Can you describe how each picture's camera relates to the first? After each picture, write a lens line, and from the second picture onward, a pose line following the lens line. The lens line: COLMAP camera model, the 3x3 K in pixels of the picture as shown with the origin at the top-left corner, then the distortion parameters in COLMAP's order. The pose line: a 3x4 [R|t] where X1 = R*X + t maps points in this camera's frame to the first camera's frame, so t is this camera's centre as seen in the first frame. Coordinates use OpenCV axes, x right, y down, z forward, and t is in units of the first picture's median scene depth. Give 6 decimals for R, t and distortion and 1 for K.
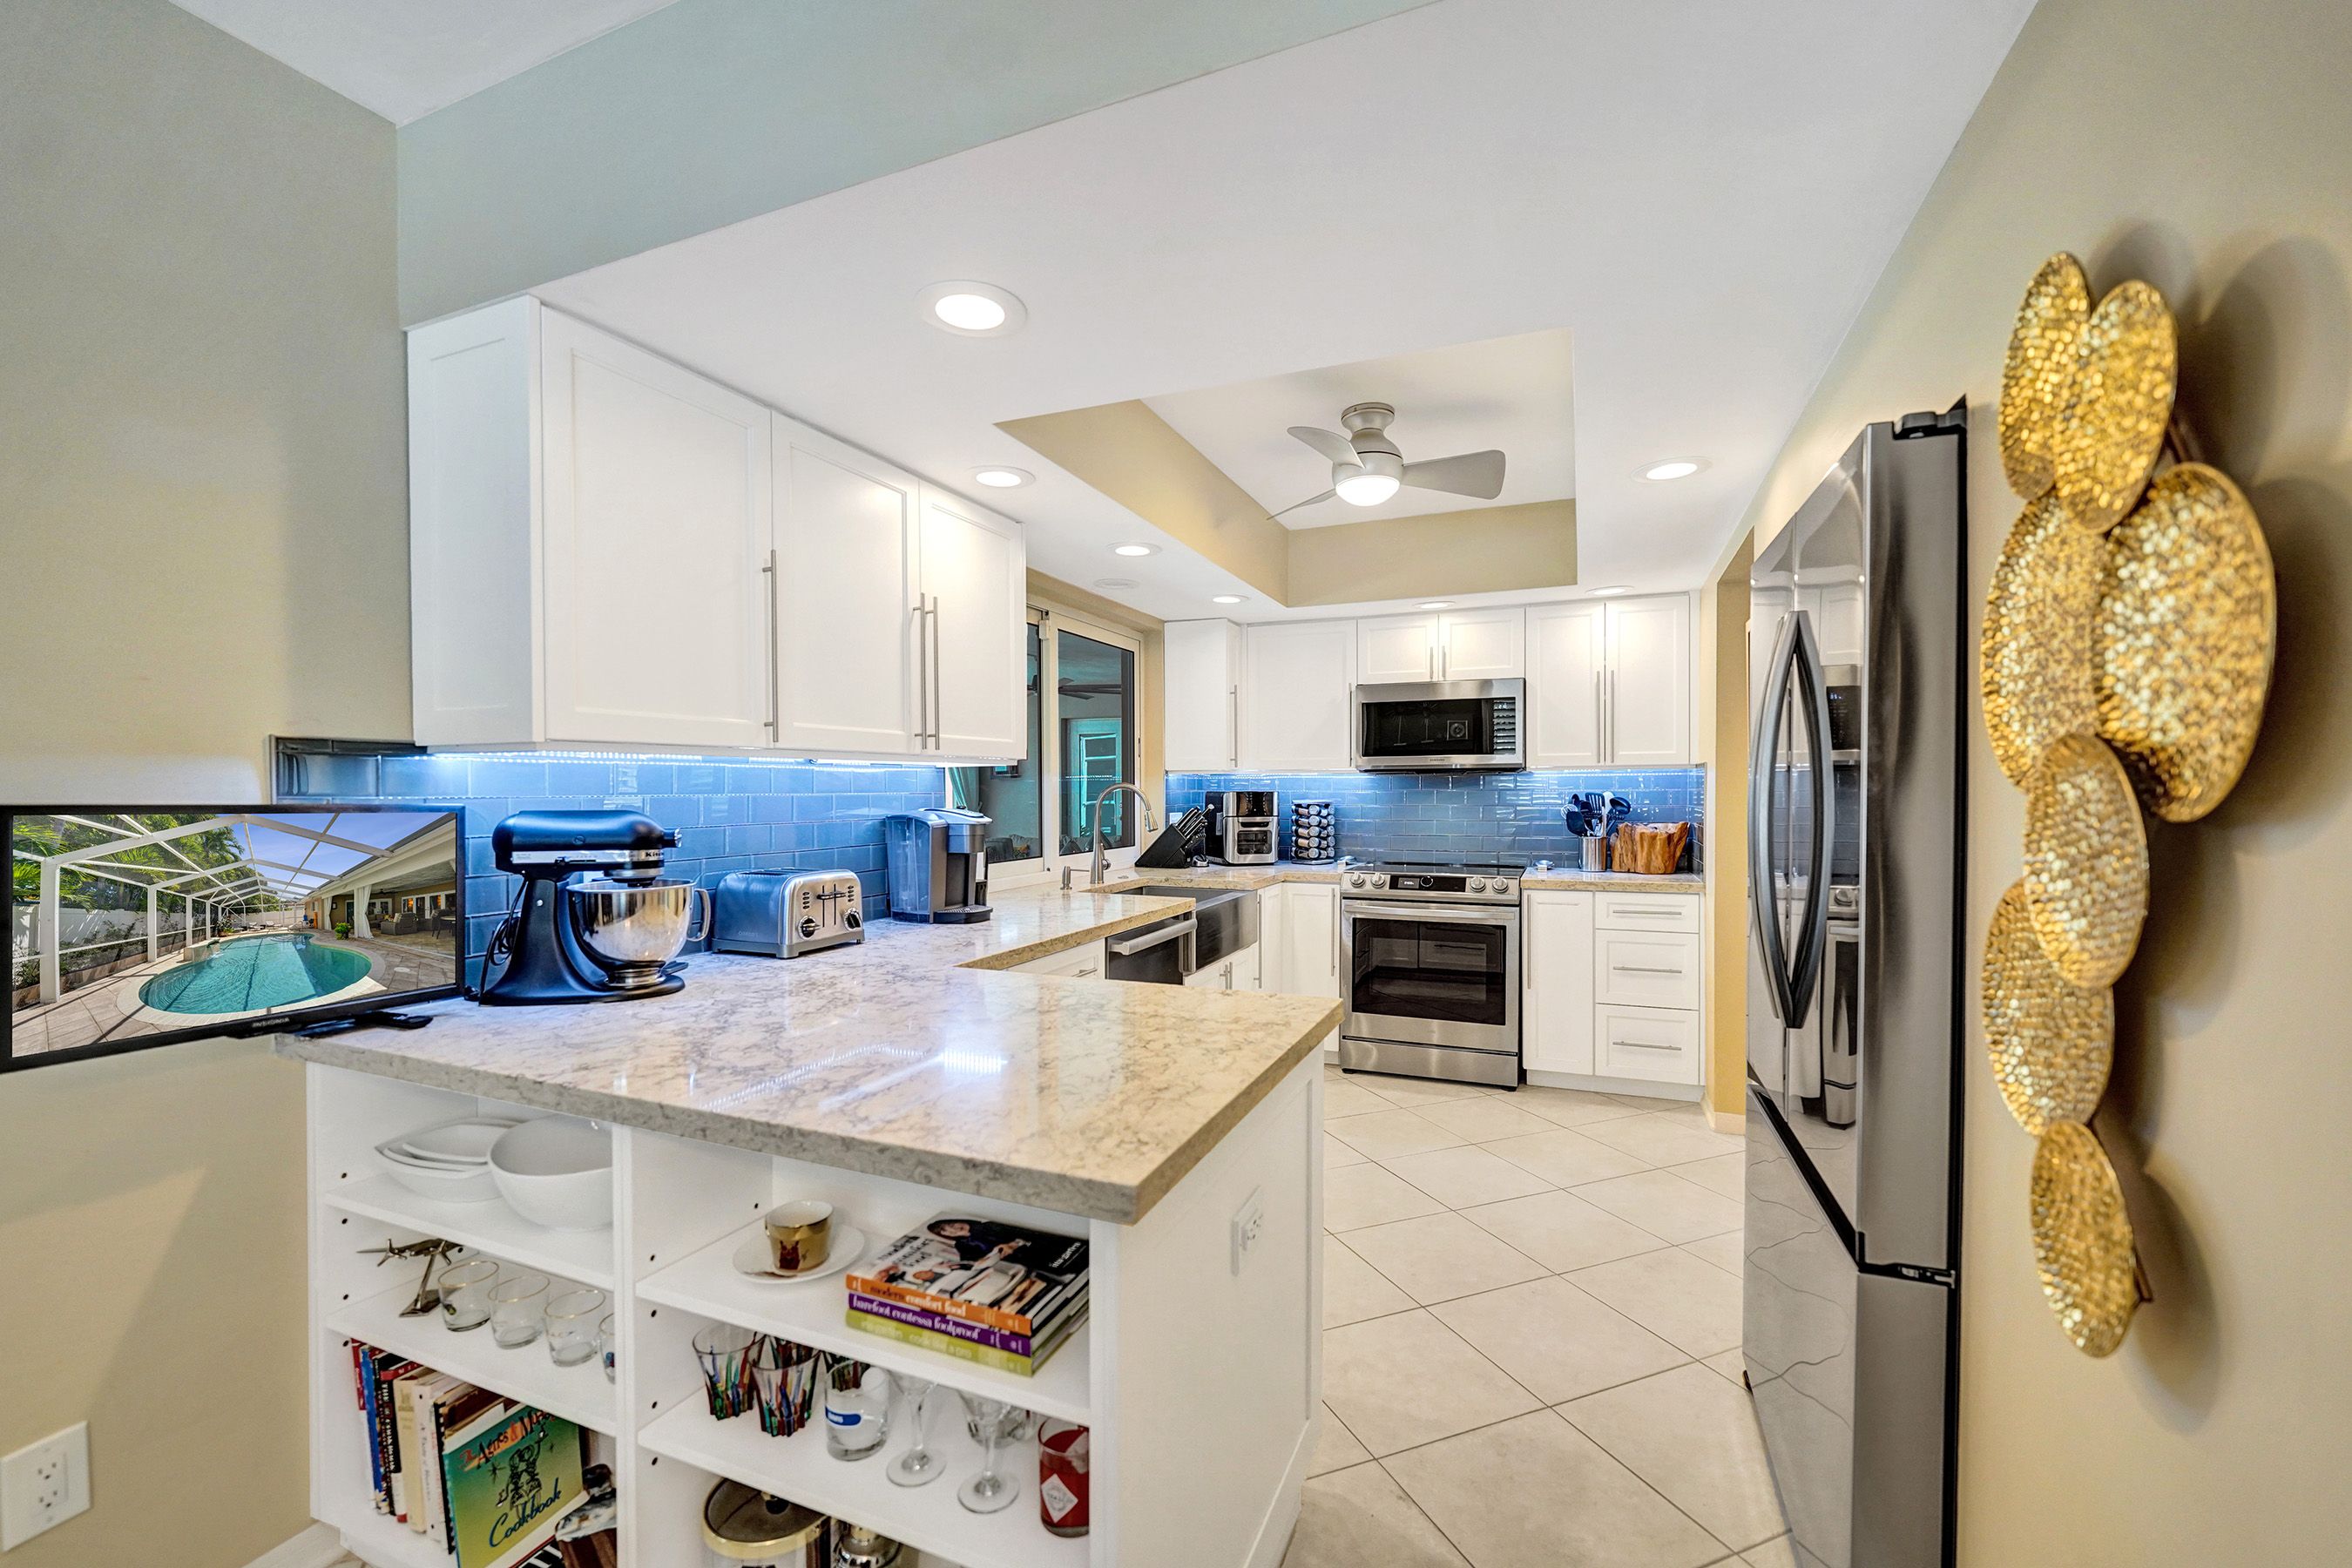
lens RADIAL K [[979.1, 0, 1155.7], [0, 979.1, 797.1], [0, 0, 1]] dist [-0.020098, 0.003460]
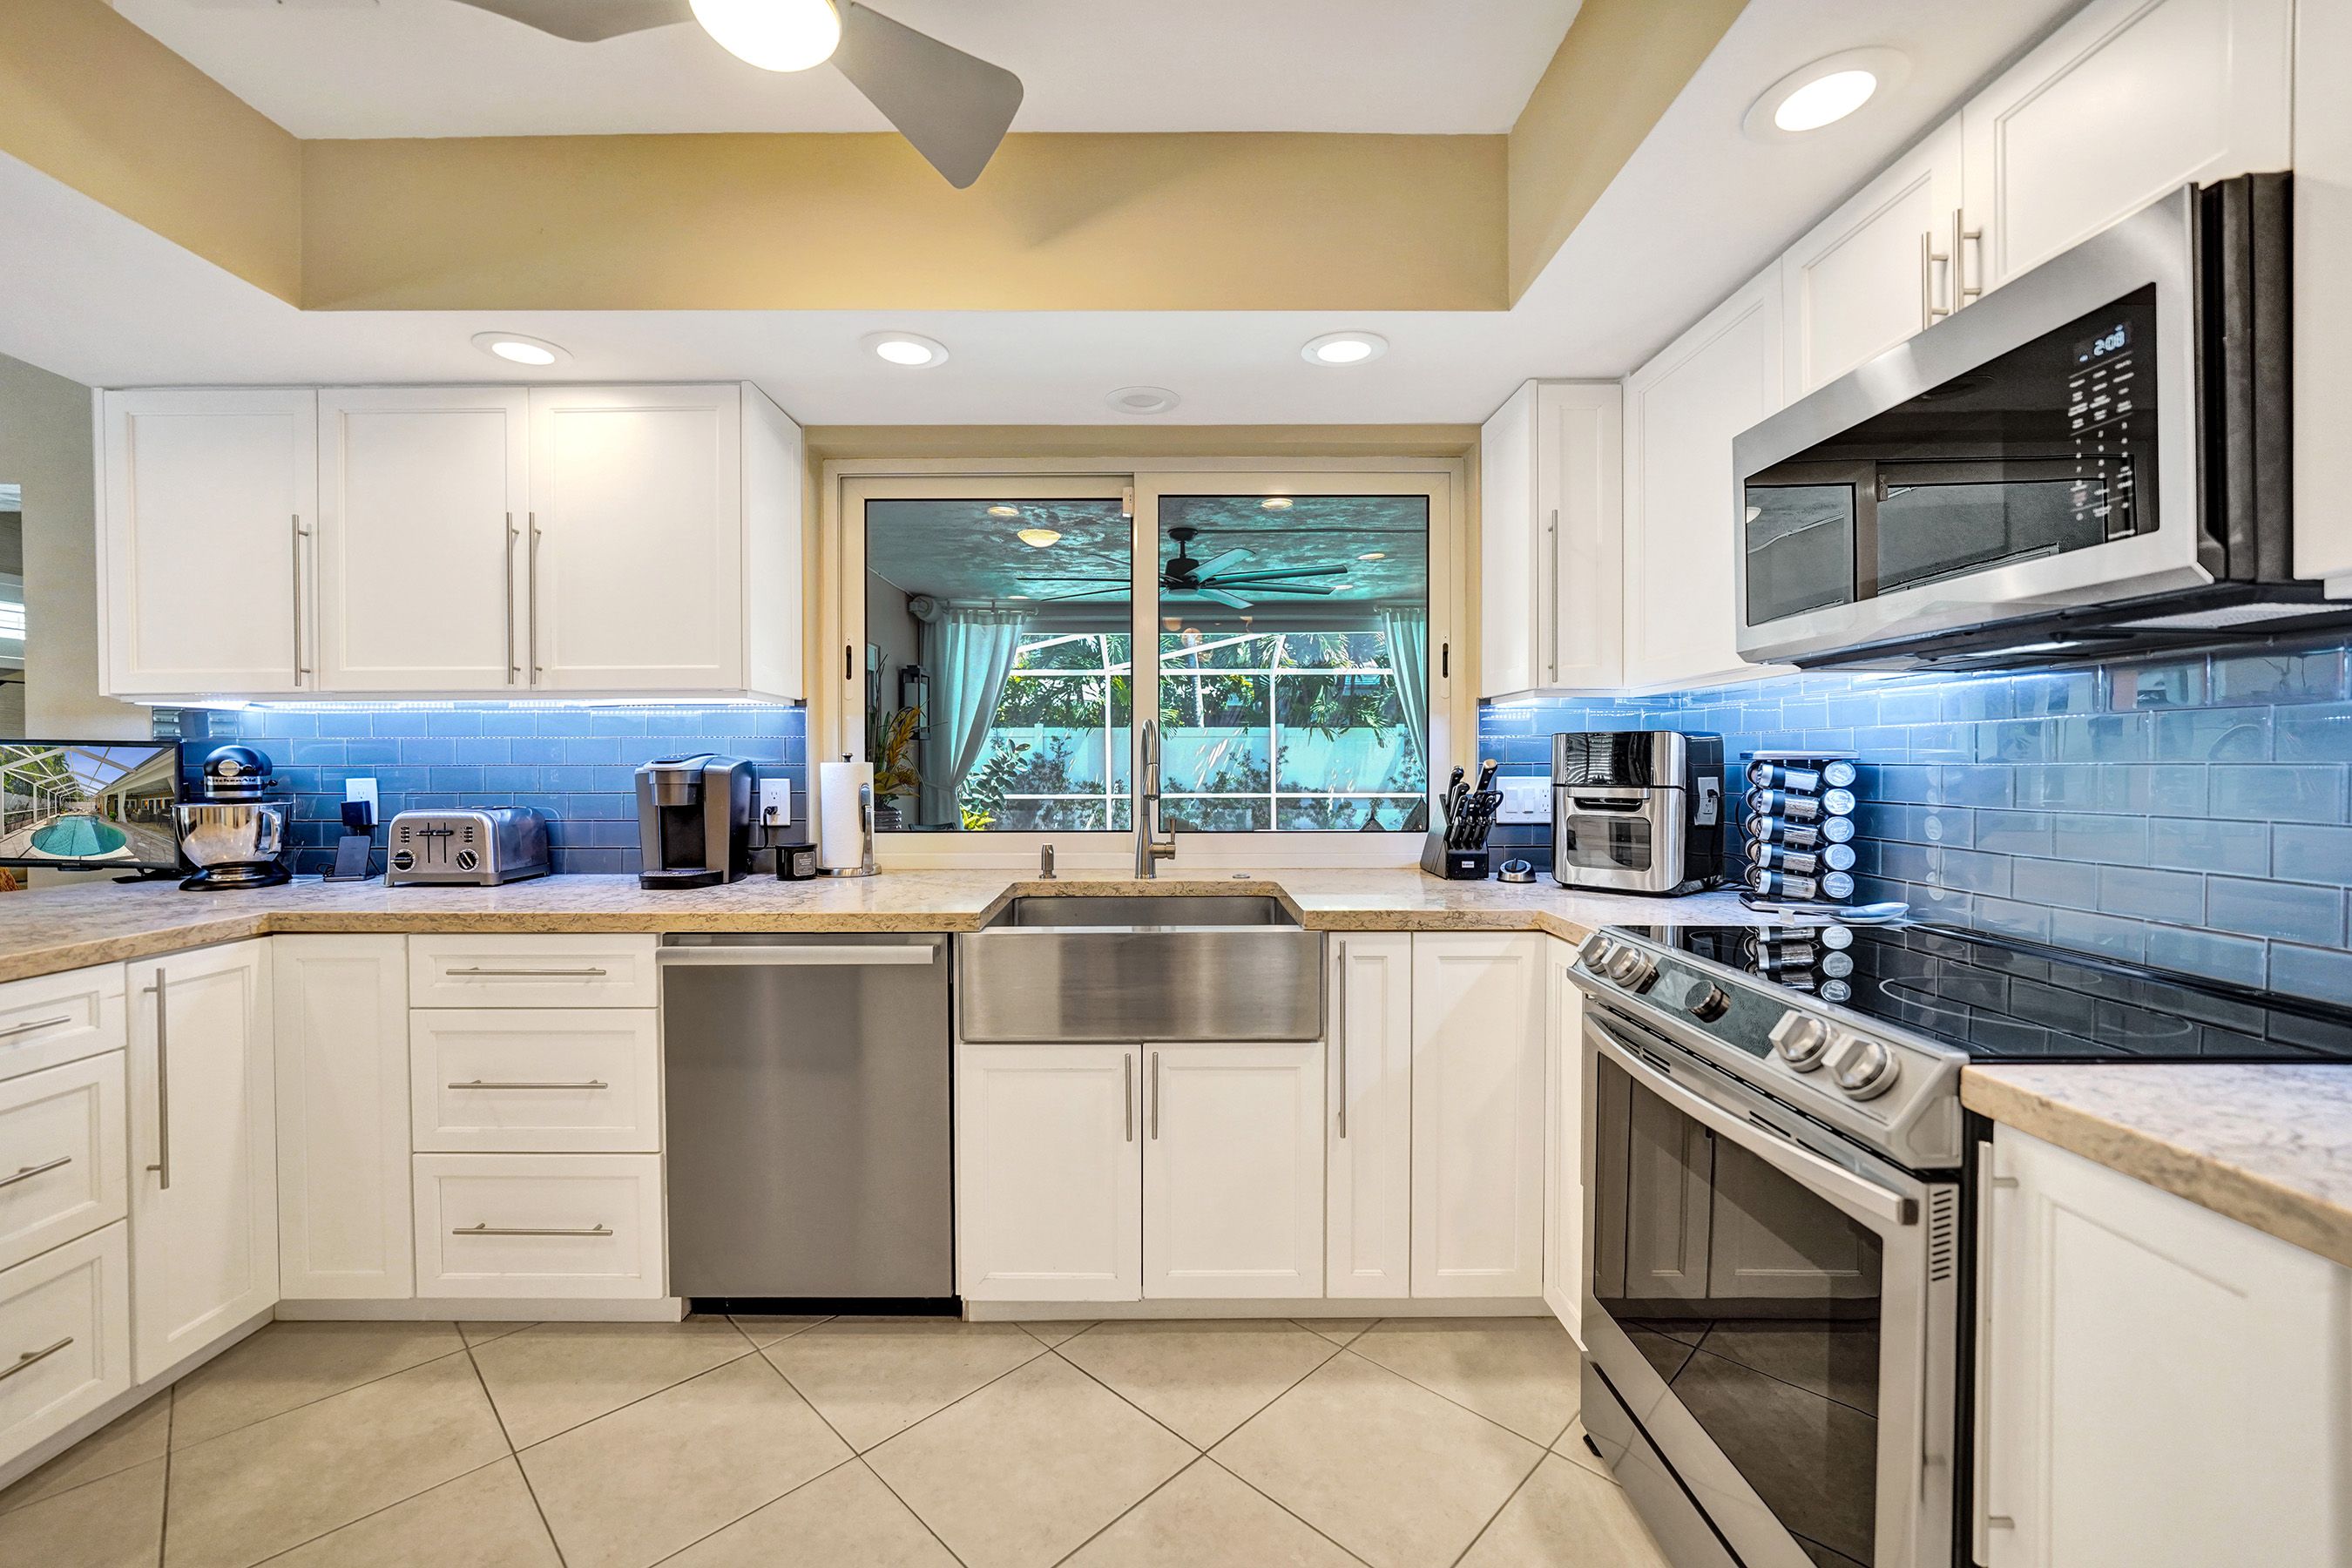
lens RADIAL K [[979.1, 0, 1152.0], [0, 979.1, 772.1], [0, 0, 1]] dist [-0.020098, 0.003460]
pose [[0.395543, 0.007549, -0.918417, 0.493261], [-0.007311, 0.999960, 0.005071, 0.014070], [0.918419, 0.004709, 0.395582, 0.707334]]
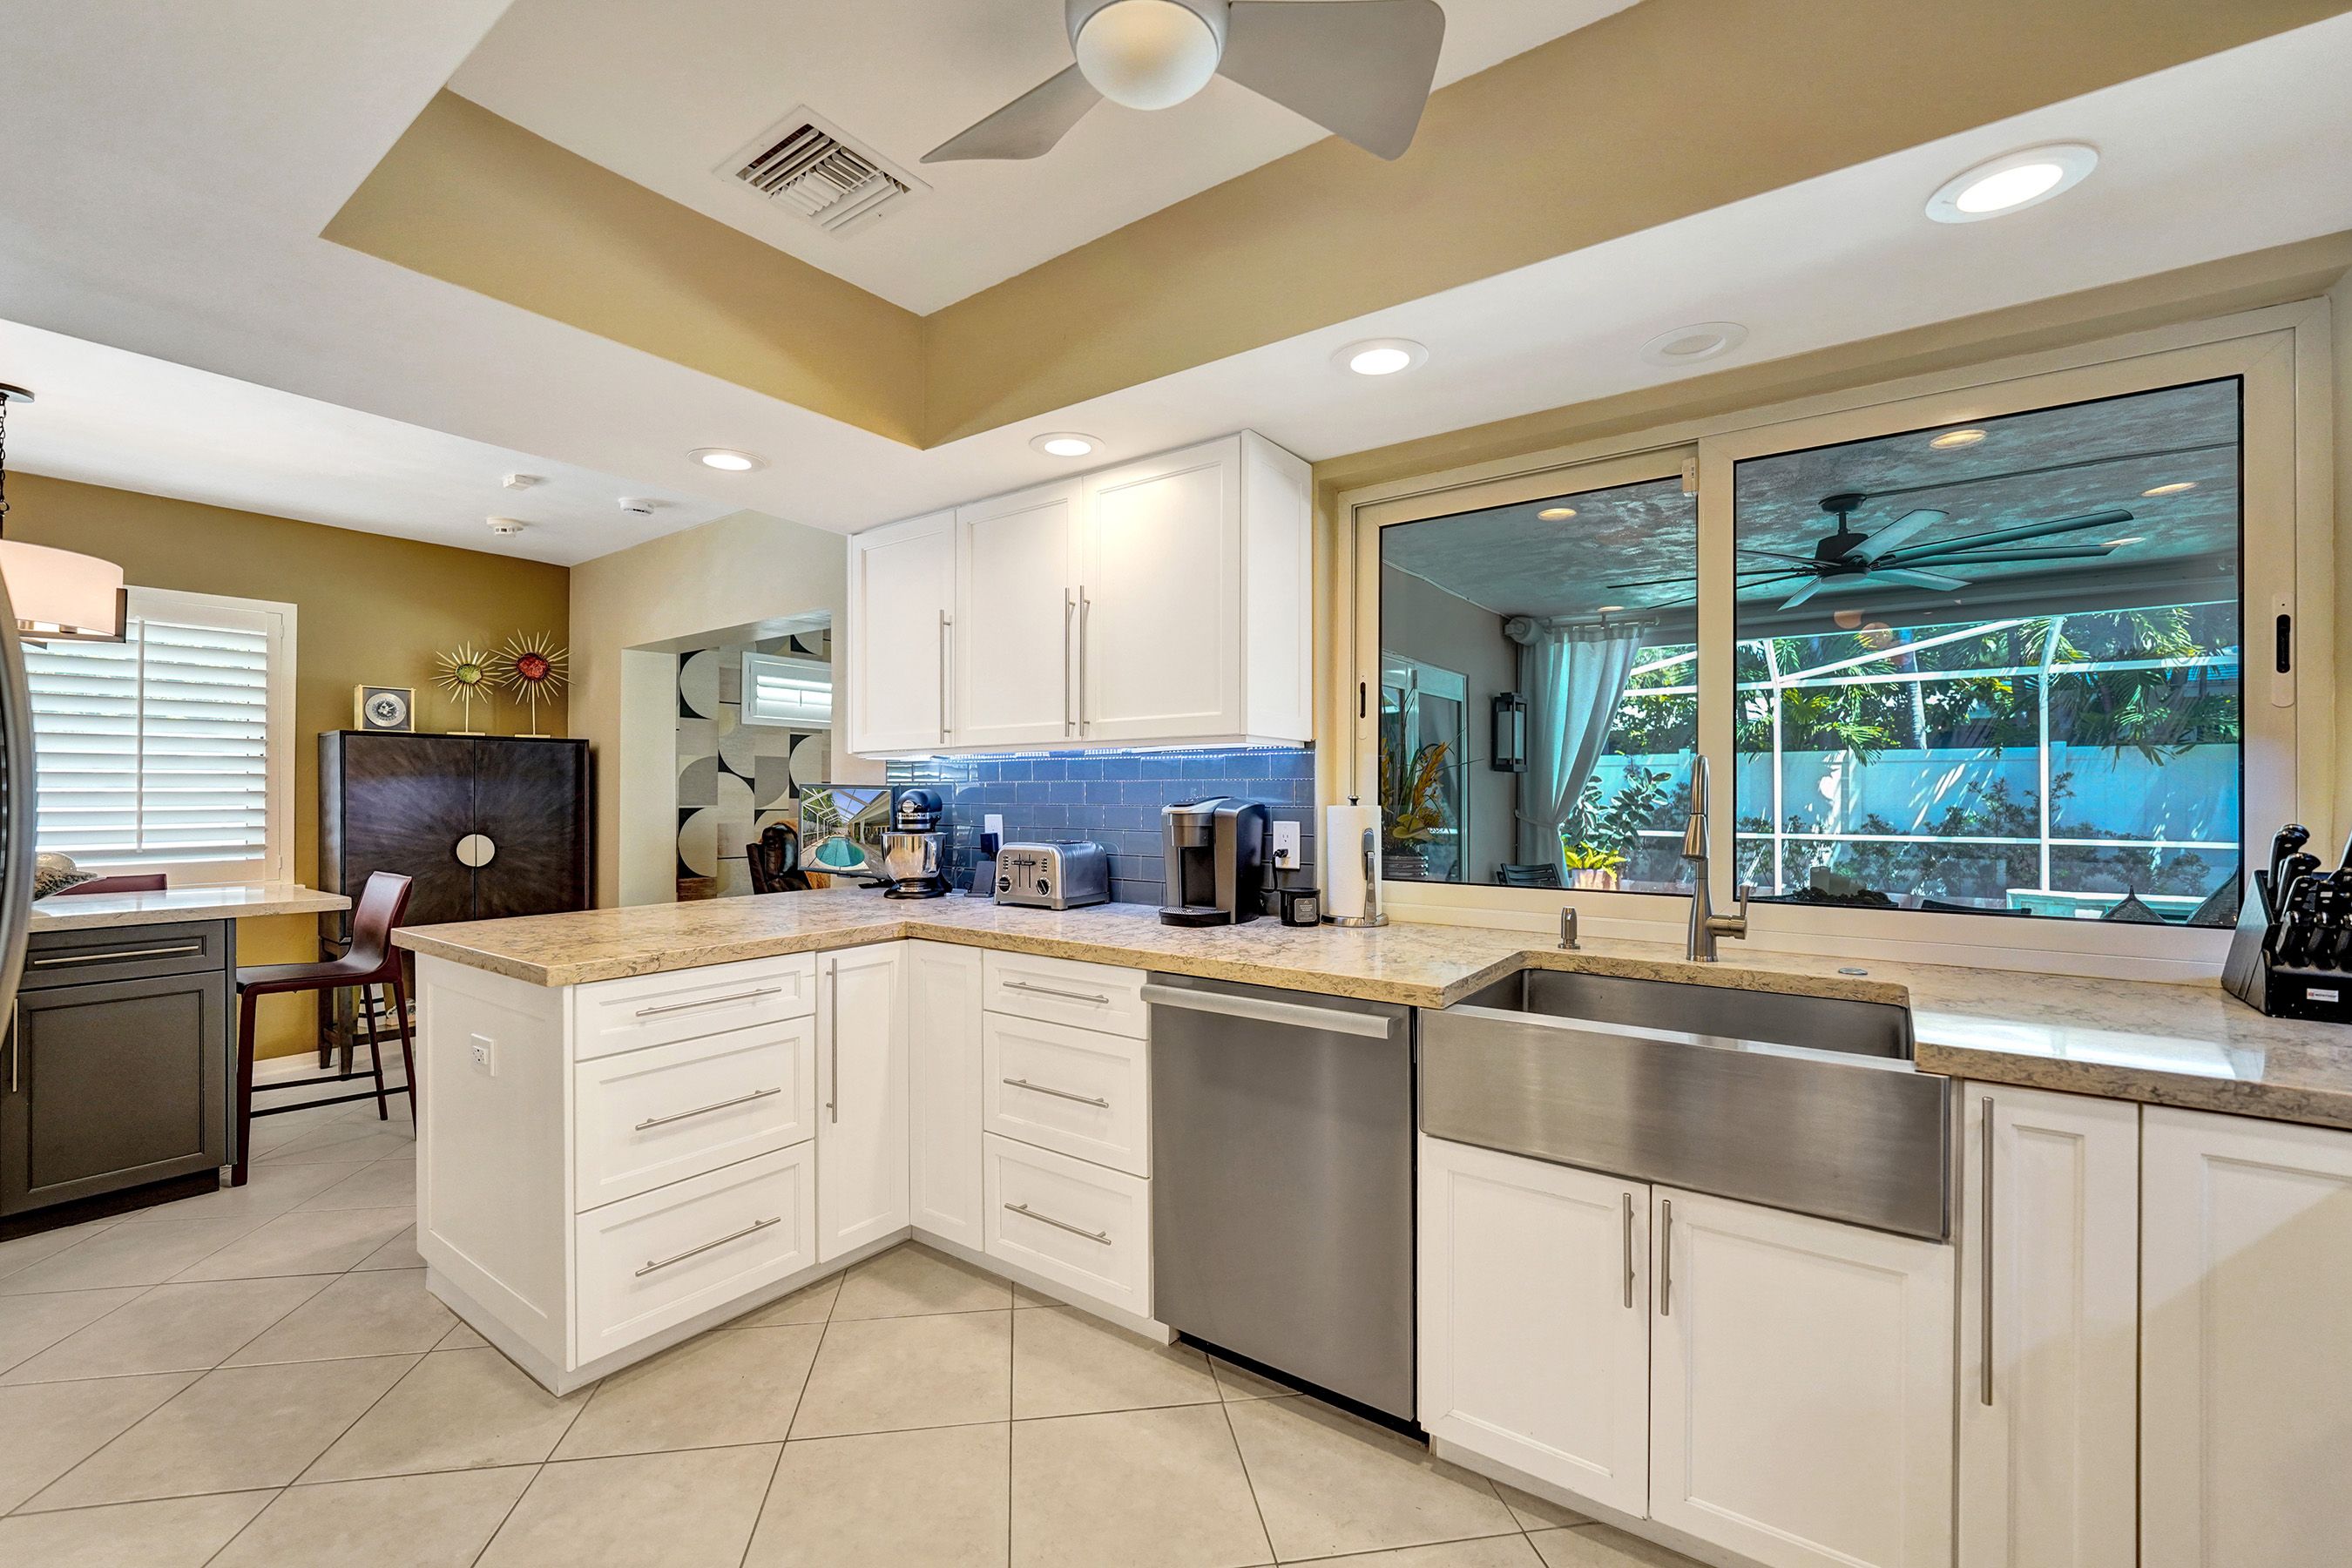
lens RADIAL K [[979.1, 0, 1142.5], [0, 979.1, 790.4], [0, 0, 1]] dist [-0.020098, 0.003460]
pose [[-0.237026, -0.001864, -0.971502, 0.452309], [-0.008364, 0.999965, 0.000122, 0.004609], [0.971467, 0.008154, -0.237033, 0.788619]]
